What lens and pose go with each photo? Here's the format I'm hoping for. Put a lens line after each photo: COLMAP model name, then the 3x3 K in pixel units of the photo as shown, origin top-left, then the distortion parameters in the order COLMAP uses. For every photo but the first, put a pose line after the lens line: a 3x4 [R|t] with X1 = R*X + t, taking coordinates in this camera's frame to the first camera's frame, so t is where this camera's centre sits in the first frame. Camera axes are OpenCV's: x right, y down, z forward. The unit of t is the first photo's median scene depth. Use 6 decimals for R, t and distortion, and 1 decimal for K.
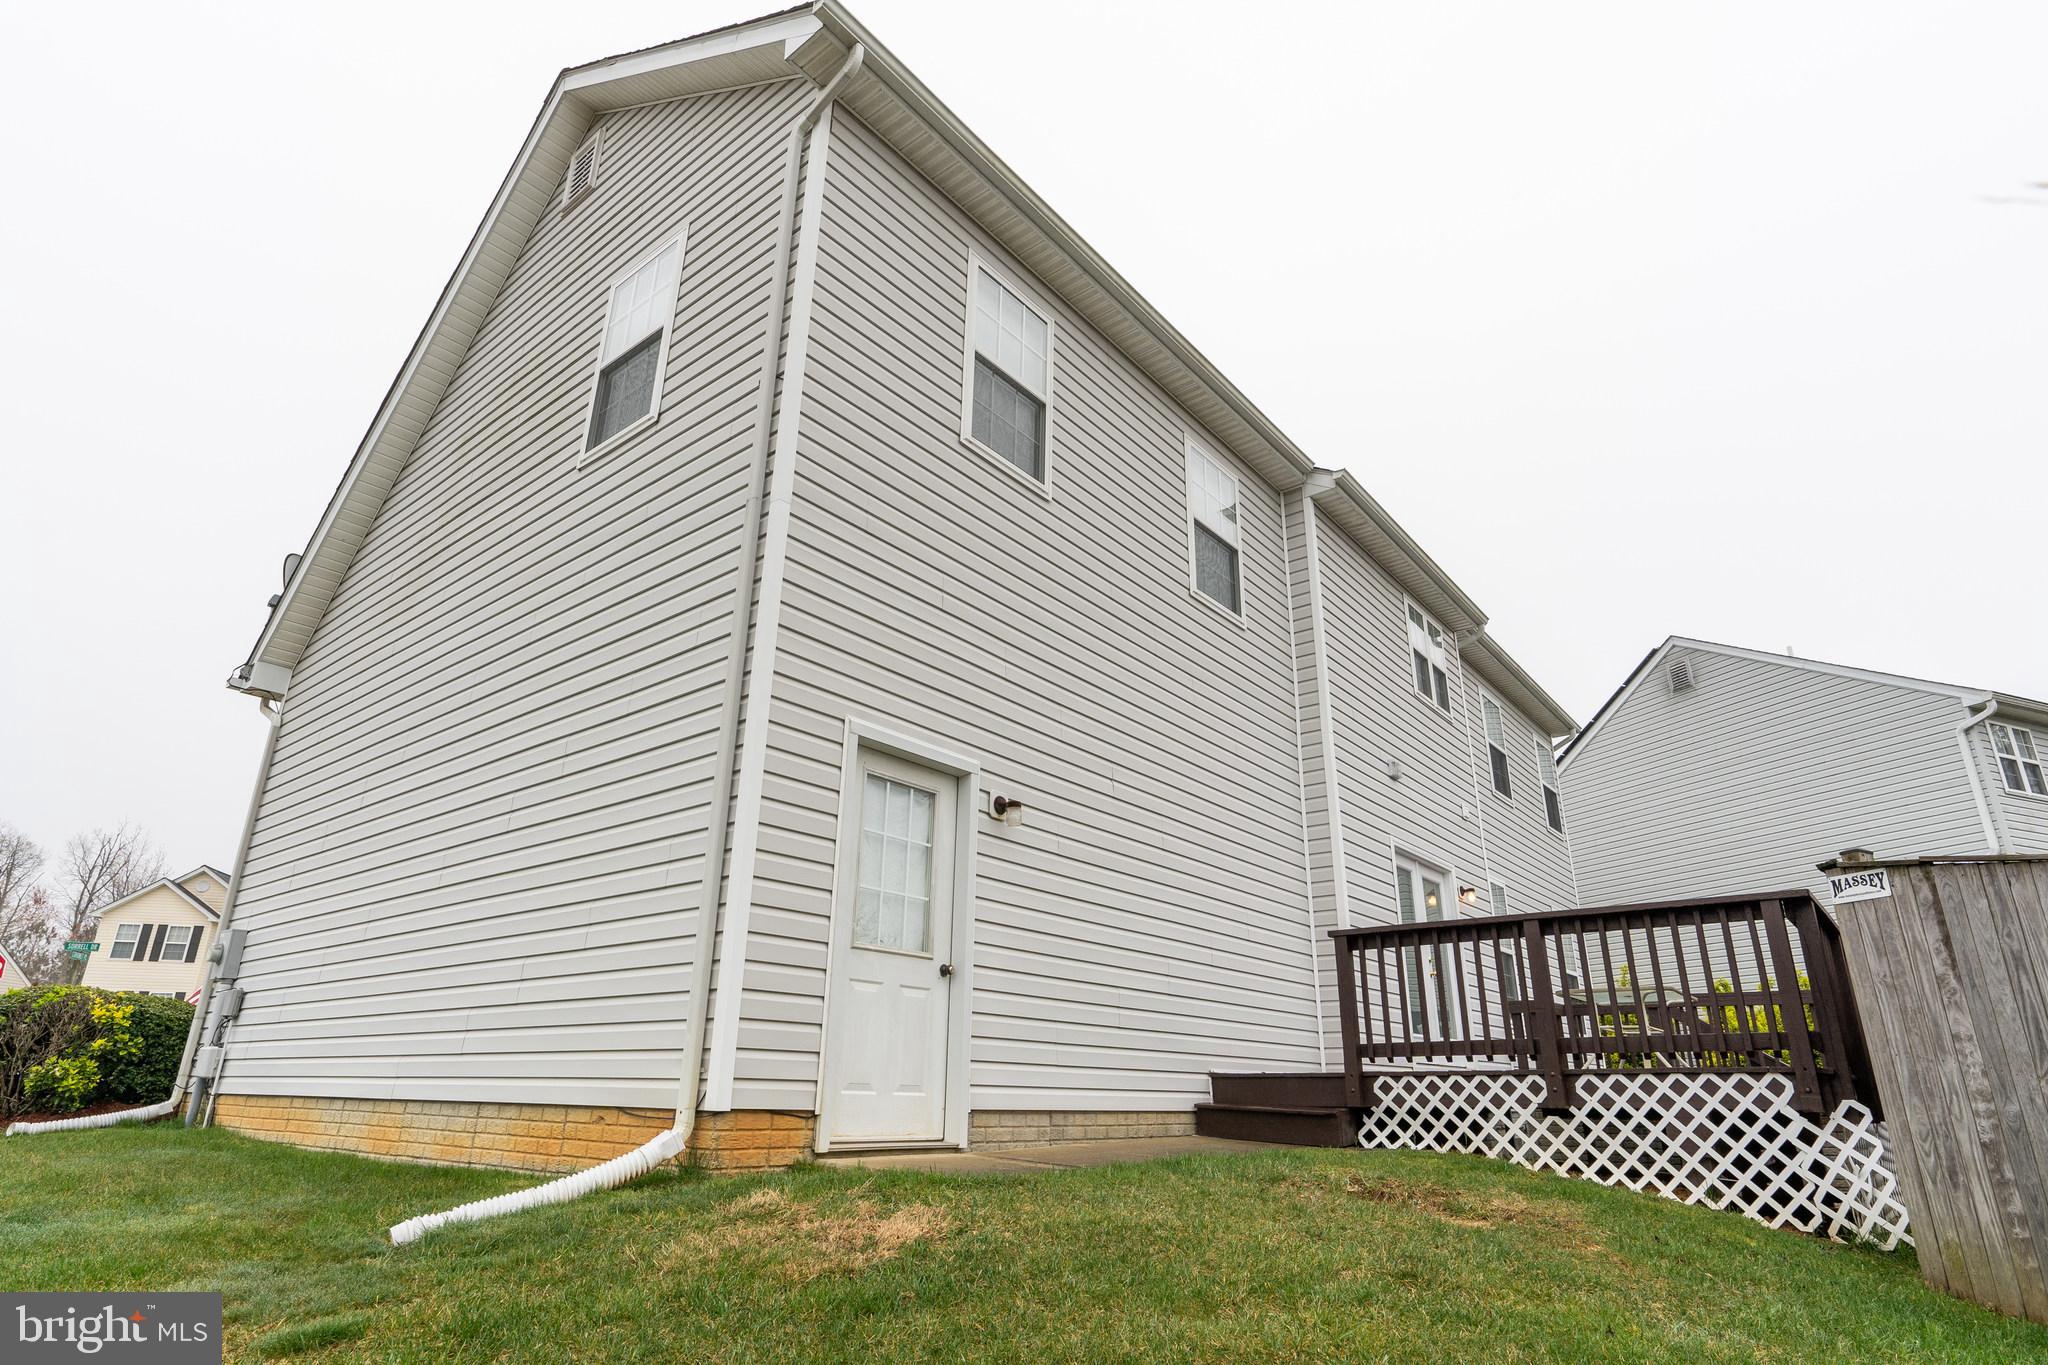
lens RADIAL K [[1091.8, 0, 1023.4], [0, 1091.8, 680.7], [0, 0, 1]] dist [0.001341, 0.000476]
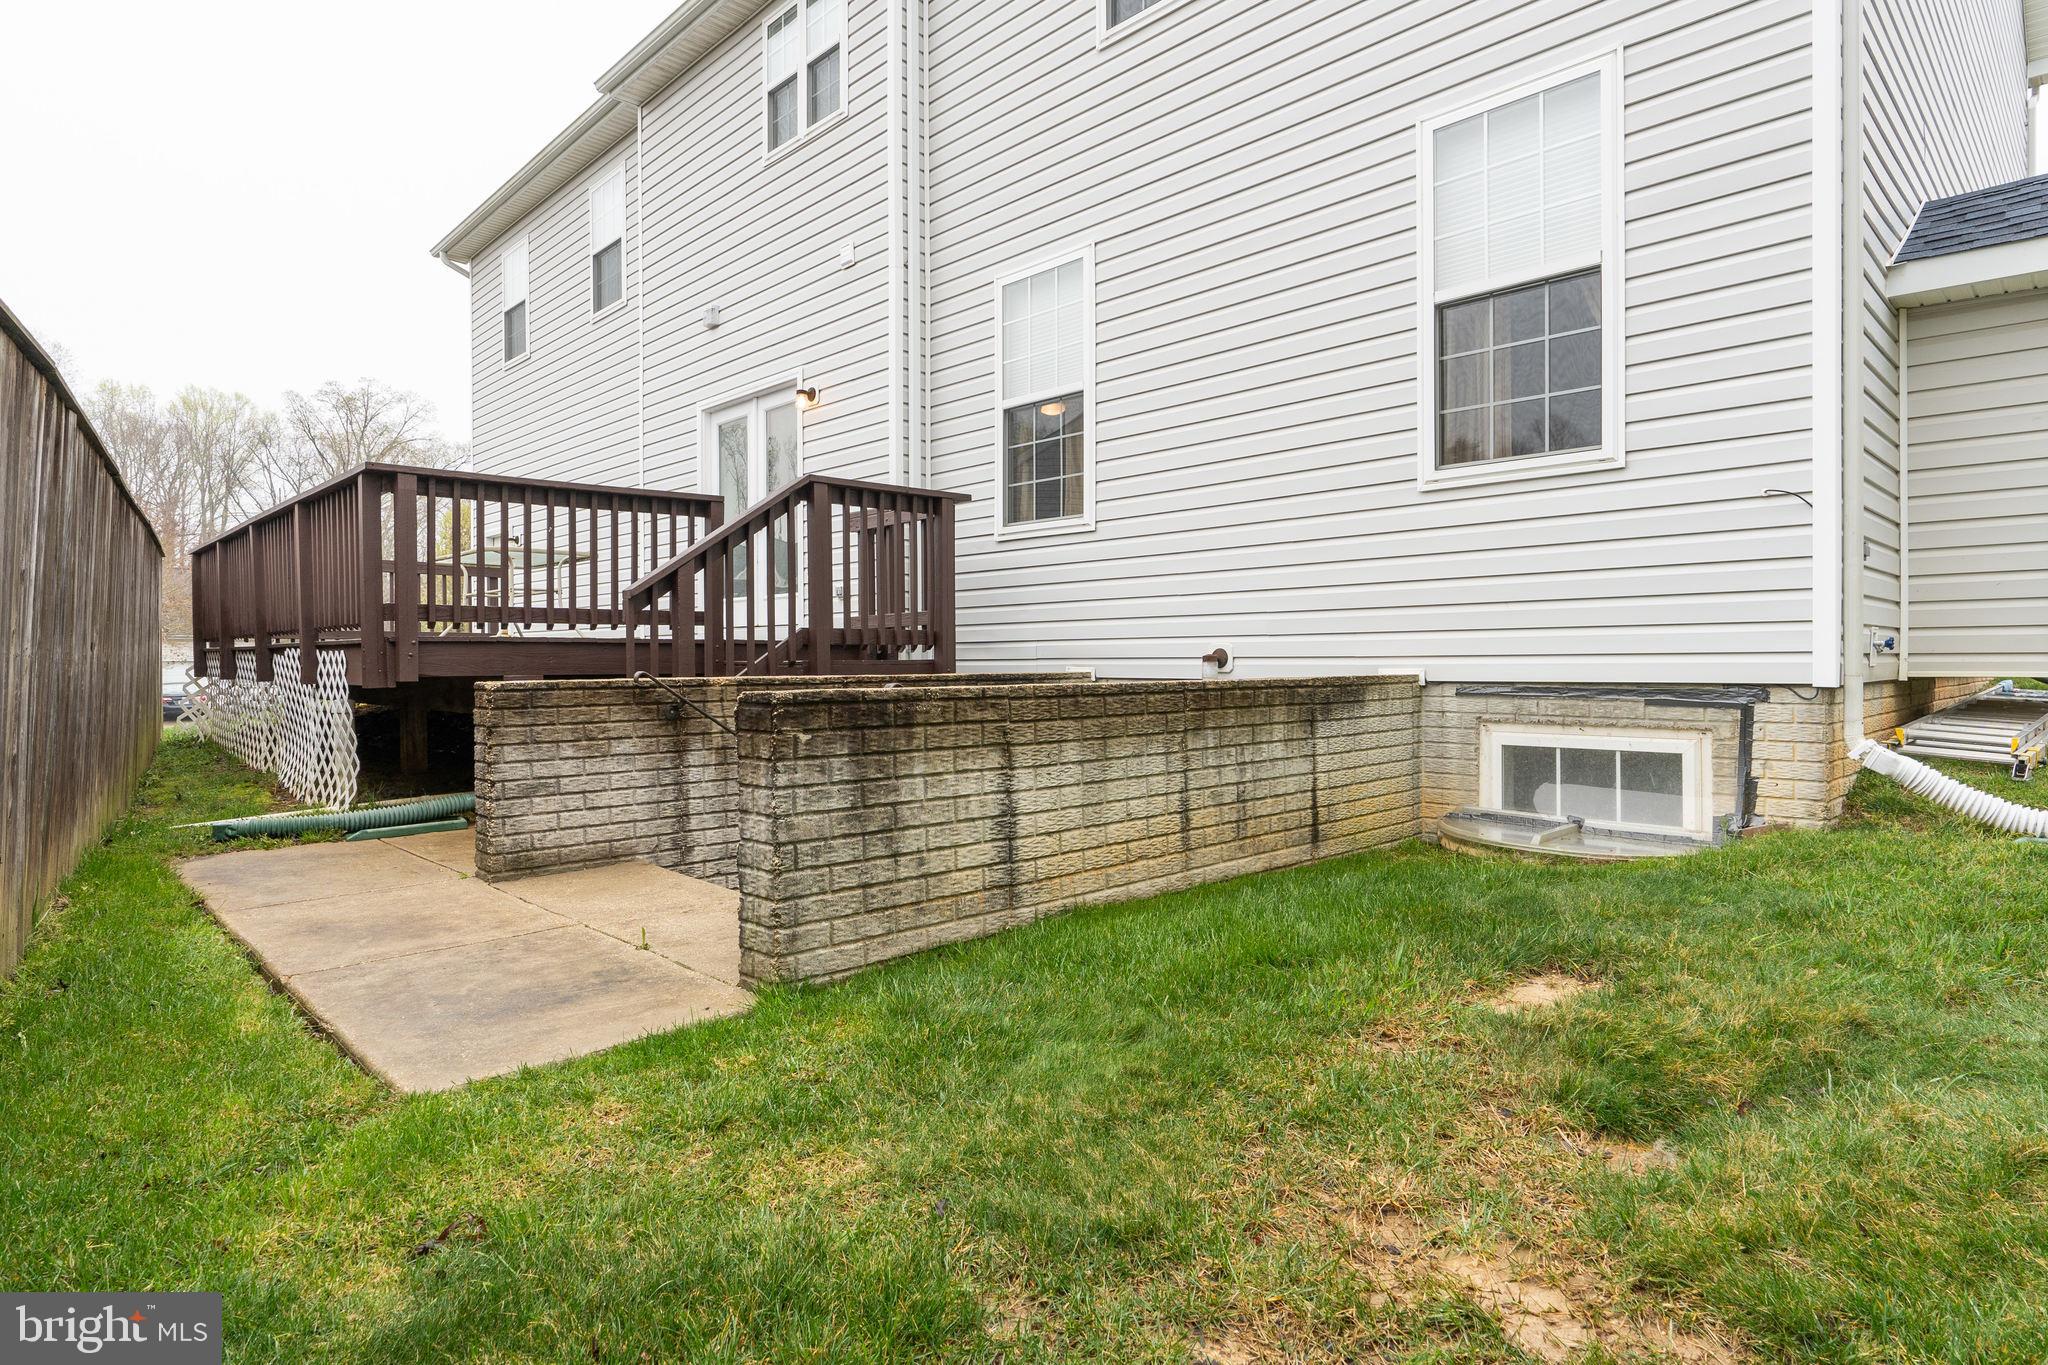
lens RADIAL K [[1091.8, 0, 1024.4], [0, 1091.8, 670.3], [0, 0, 1]] dist [0.001341, 0.000476]
pose [[0.120205, -0.027724, 0.992362, -0.422796], [-0.335144, 0.939792, 0.066851, 0.174185], [-0.934468, -0.340620, 0.103676, 0.488831]]
